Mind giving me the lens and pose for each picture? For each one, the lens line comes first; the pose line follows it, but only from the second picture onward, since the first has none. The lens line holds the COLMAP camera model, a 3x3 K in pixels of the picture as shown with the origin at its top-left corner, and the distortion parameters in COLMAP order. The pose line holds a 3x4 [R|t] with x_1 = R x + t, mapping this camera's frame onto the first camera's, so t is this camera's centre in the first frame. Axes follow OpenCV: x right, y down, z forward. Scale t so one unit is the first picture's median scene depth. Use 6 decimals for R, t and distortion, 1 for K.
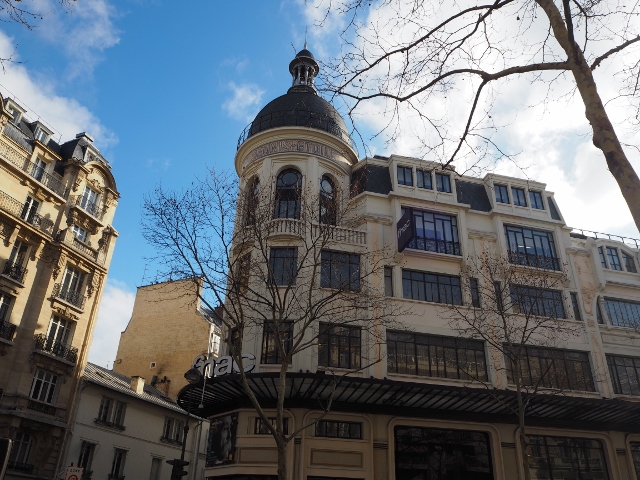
lens RADIAL K [[570.7, 0, 320.0], [0, 570.7, 240.0], [0, 0, 1]] dist [-0.000296, 0.001844]
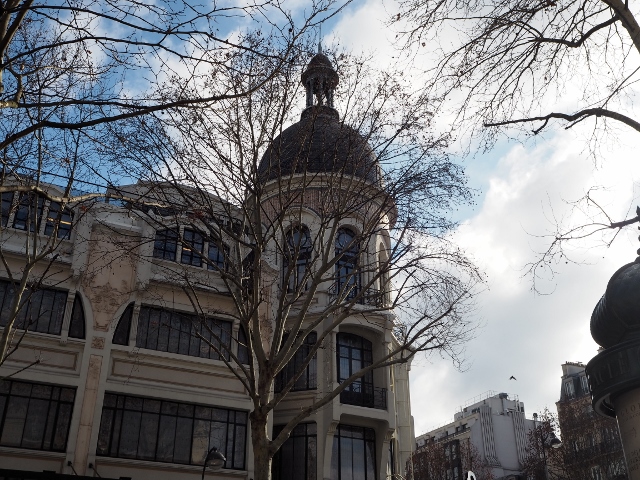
lens RADIAL K [[793.8, 0, 320.0], [0, 793.8, 240.0], [0, 0, 1]] dist [0.048798, 0.012749]
pose [[0.953949, 0.079392, 0.289272, 0.441294], [-0.066793, 0.996348, -0.053186, 0.065439], [-0.292438, 0.031416, 0.955768, 0.112980]]
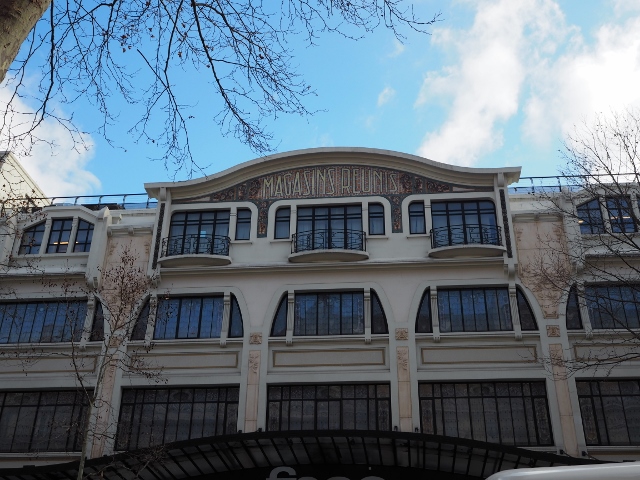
lens RADIAL K [[793.8, 0, 320.0], [0, 793.8, 240.0], [0, 0, 1]] dist [0.048798, 0.012749]
pose [[0.932714, -0.186449, -0.308677, 0.519429], [0.169898, 0.982216, -0.079912, 0.077074], [0.318088, 0.022091, 0.947804, 0.132881]]
